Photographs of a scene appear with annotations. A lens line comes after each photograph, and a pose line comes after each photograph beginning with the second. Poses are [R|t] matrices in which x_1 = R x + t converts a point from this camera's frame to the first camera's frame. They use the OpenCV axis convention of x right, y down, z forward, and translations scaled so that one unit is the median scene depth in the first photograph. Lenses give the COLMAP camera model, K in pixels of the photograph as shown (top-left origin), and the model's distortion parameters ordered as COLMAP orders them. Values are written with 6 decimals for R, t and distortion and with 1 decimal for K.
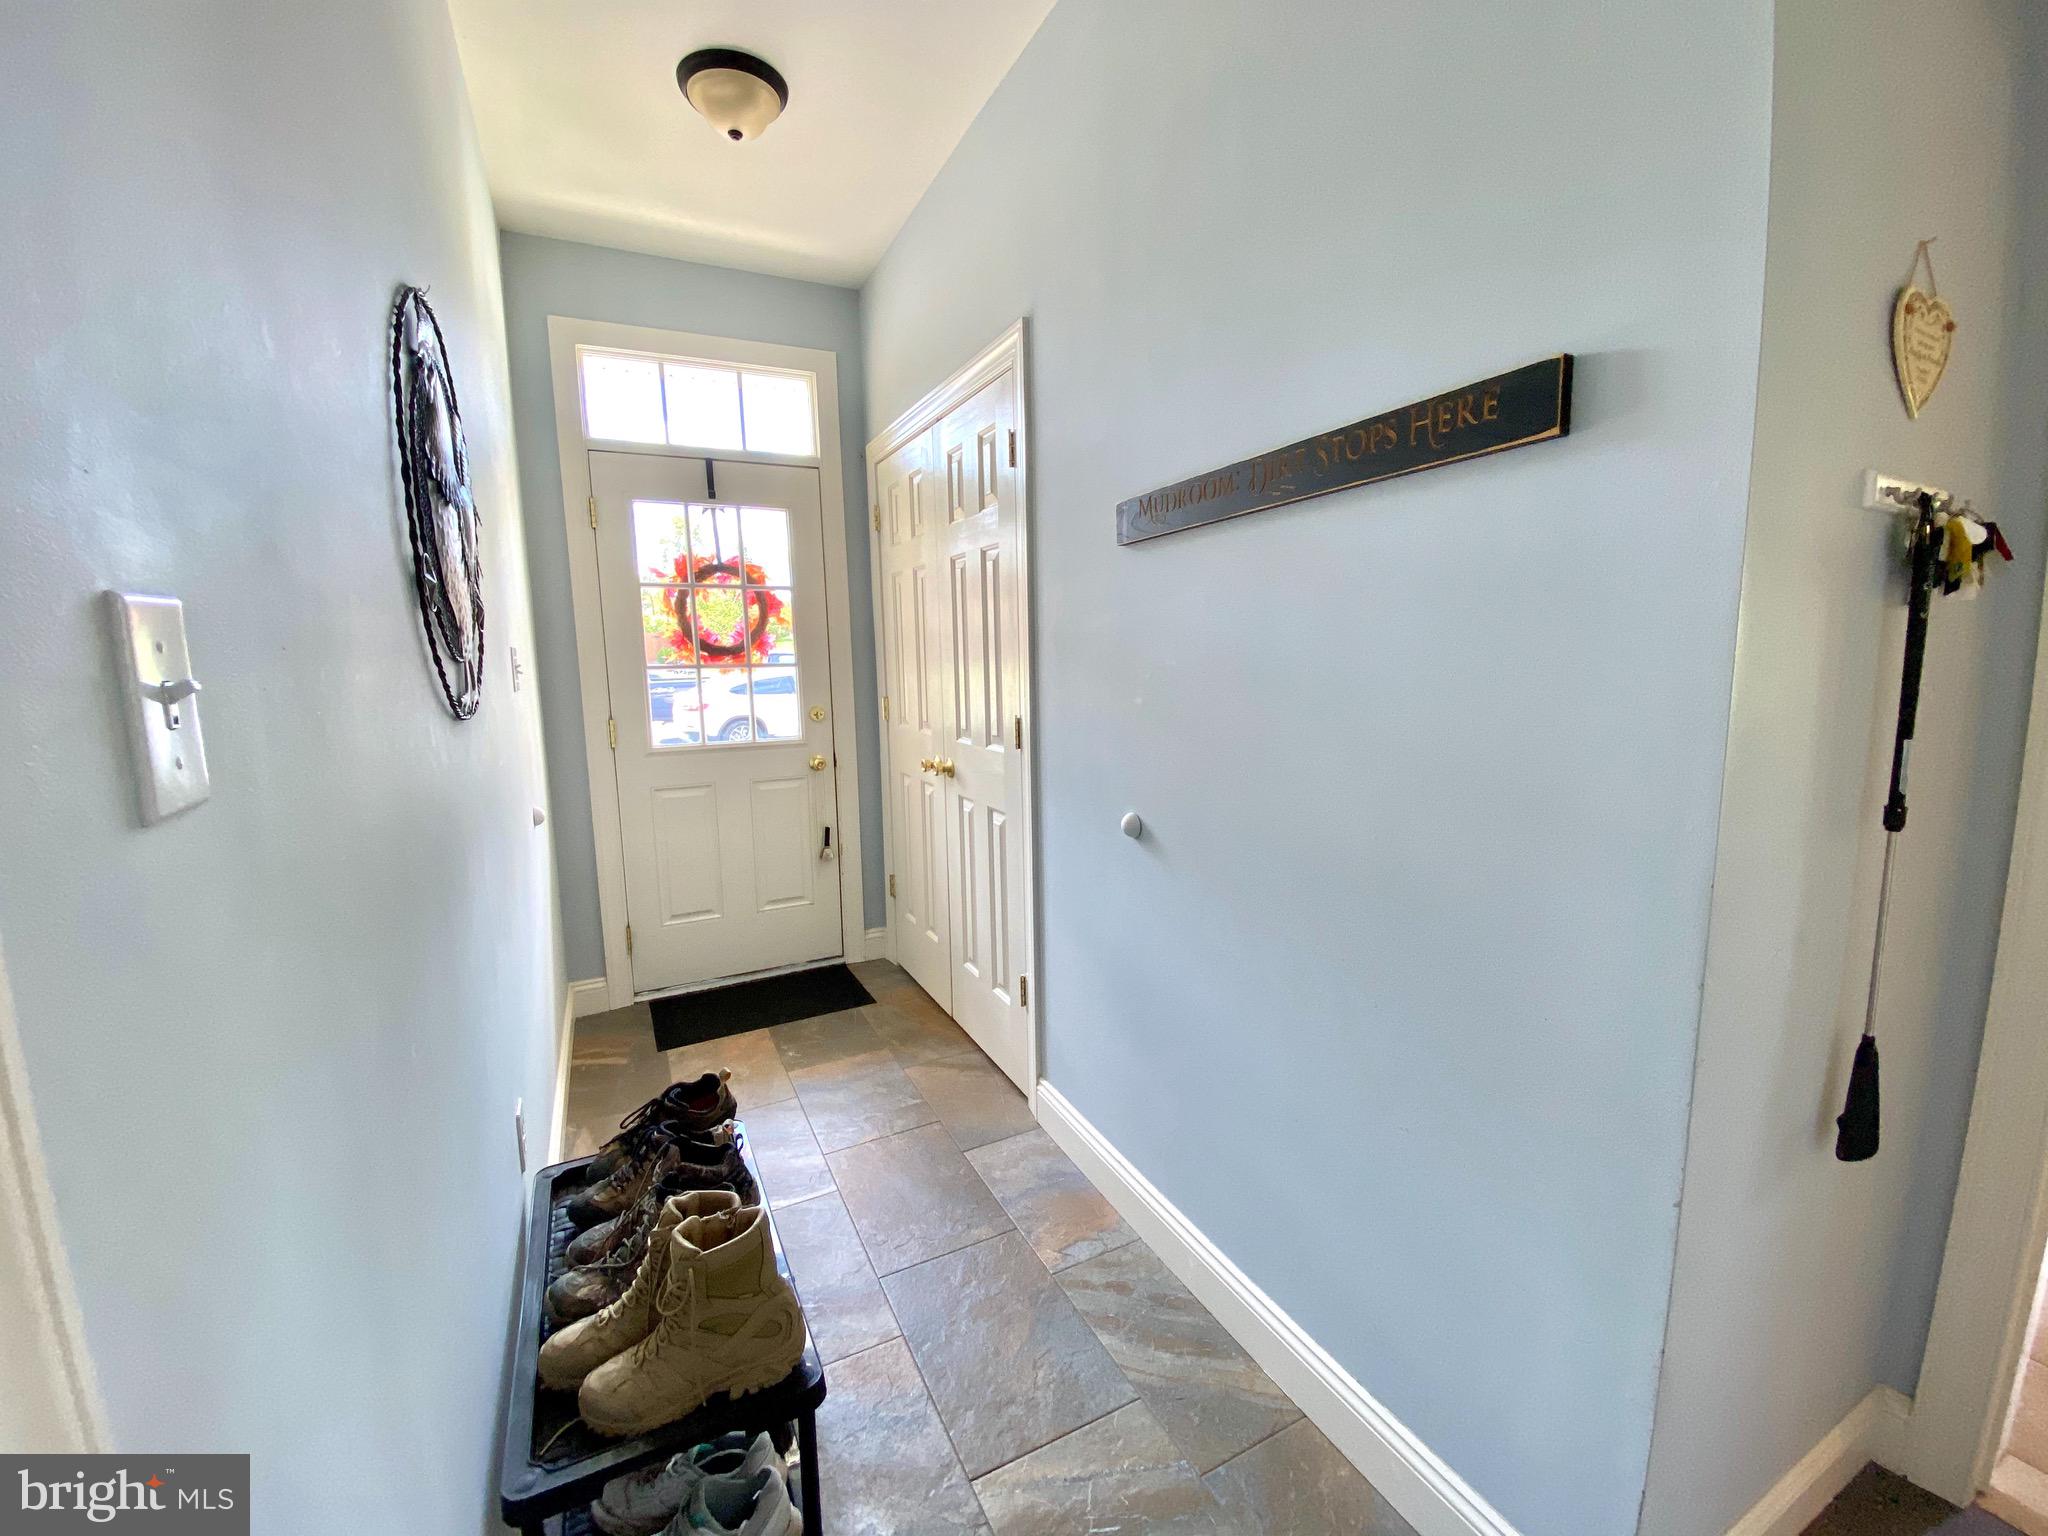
lens RADIAL K [[830.5, 0, 1020.0], [0, 830.5, 771.7], [0, 0, 1]] dist [0.000046, -0.001618]
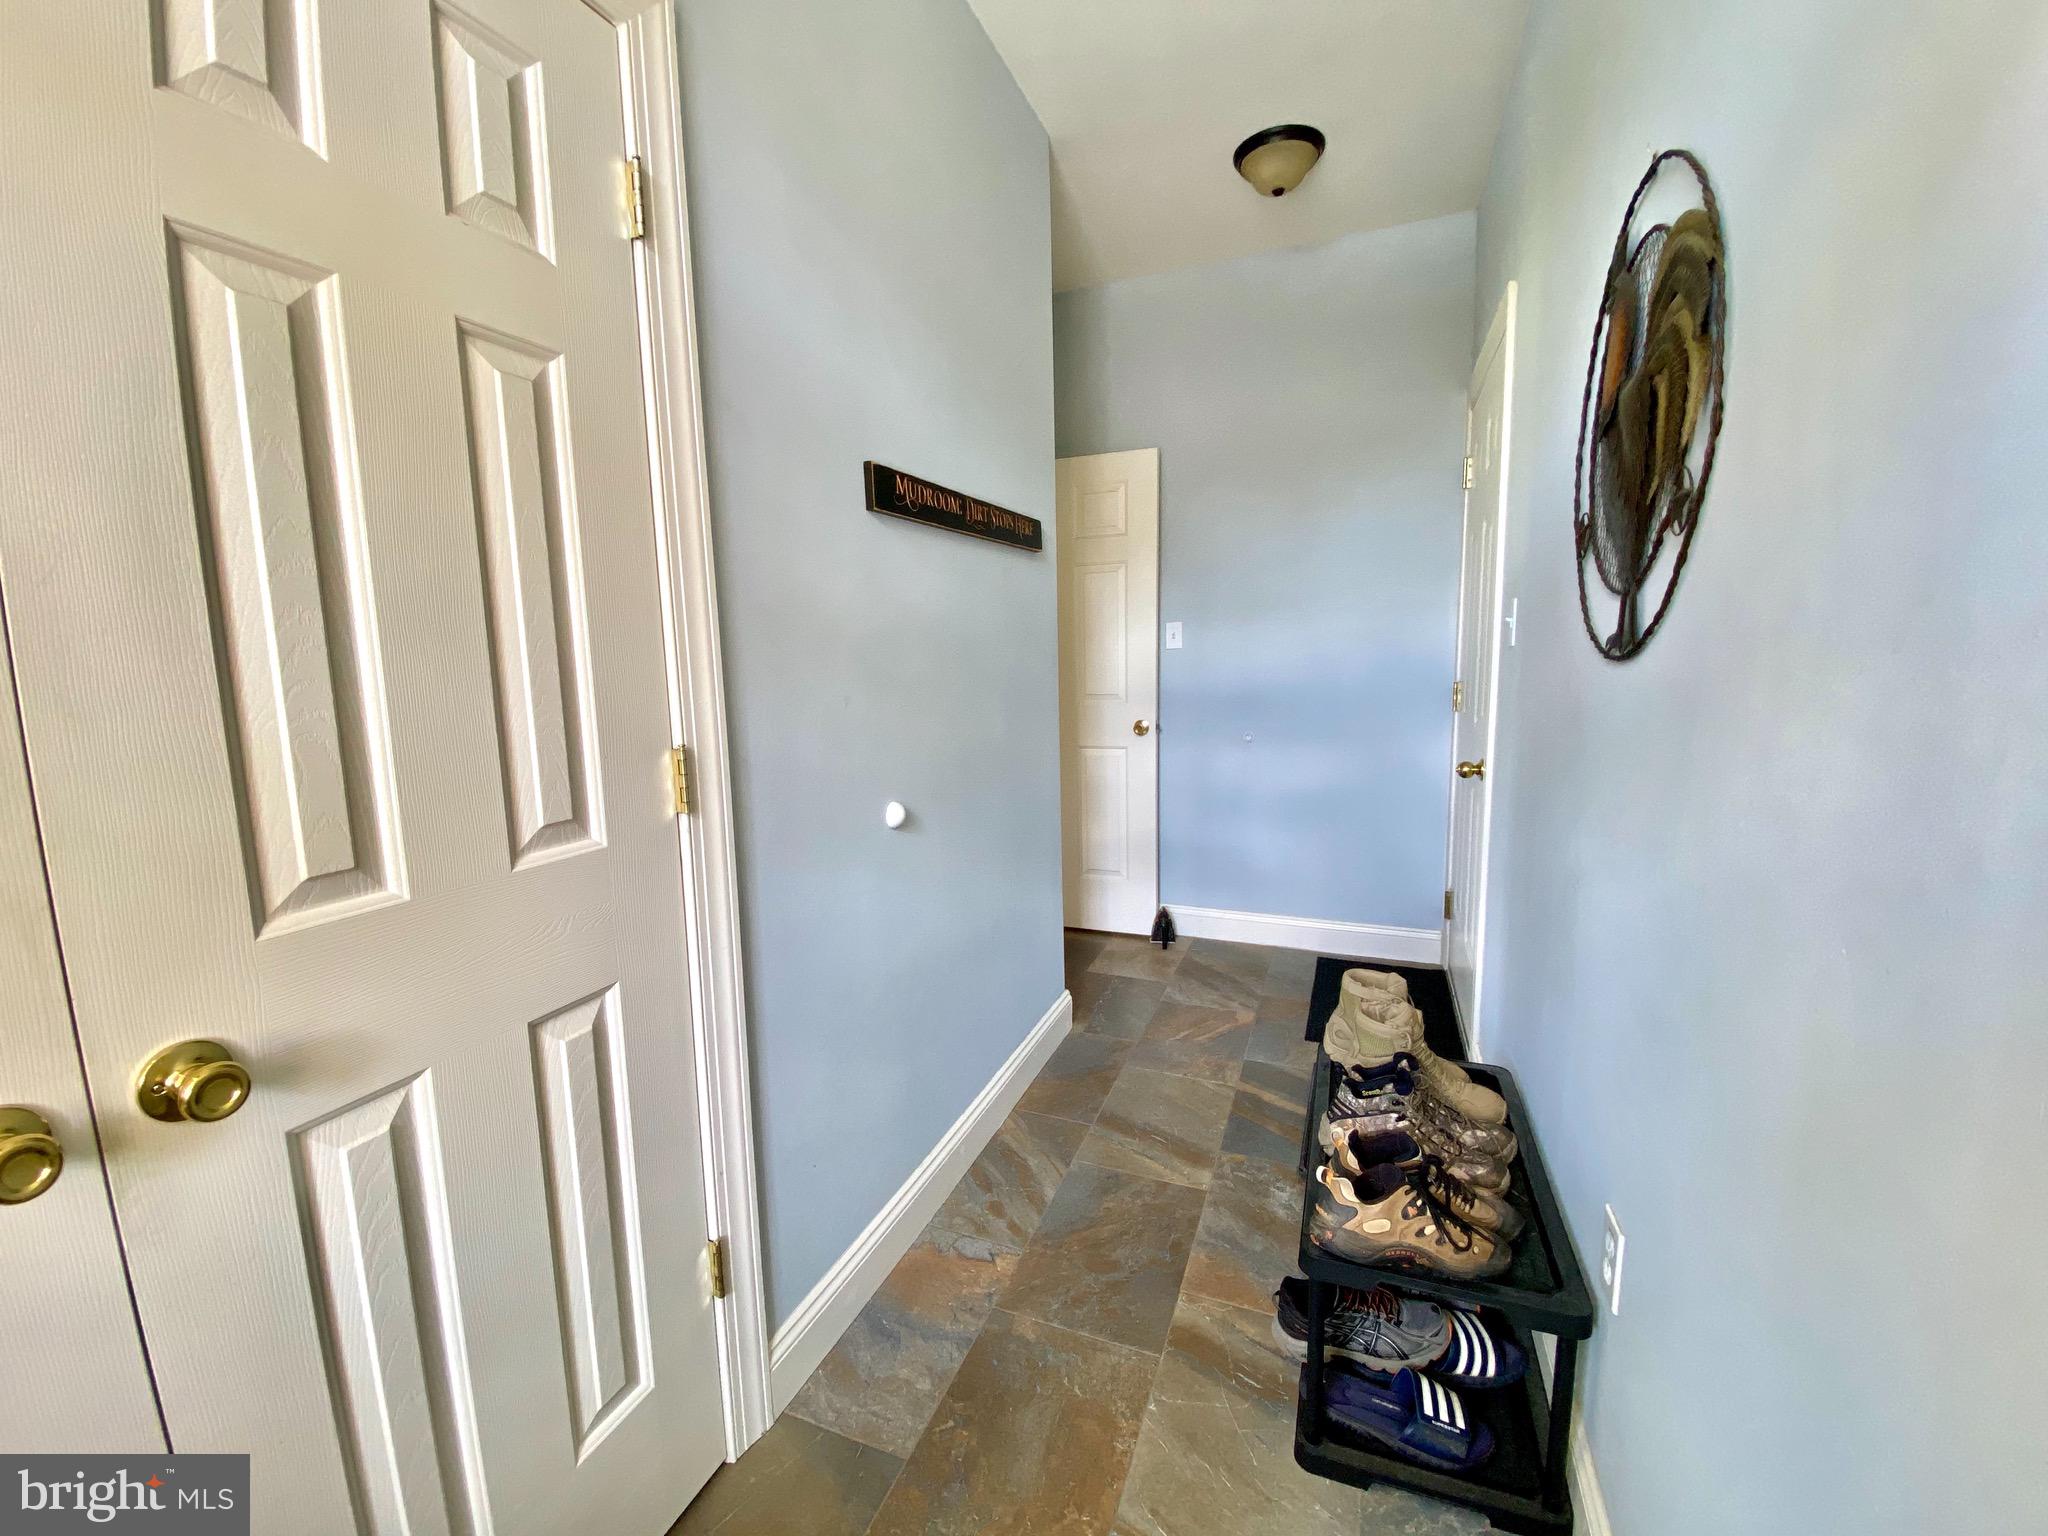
lens RADIAL K [[830.5, 0, 1019.4], [0, 830.5, 767.5], [0, 0, 1]] dist [0.000046, -0.001618]
pose [[-0.666815, -0.087074, 0.740118, -0.666611], [0.116800, 0.968665, 0.219194, -0.187478], [-0.736013, 0.232608, -0.635750, 1.540013]]
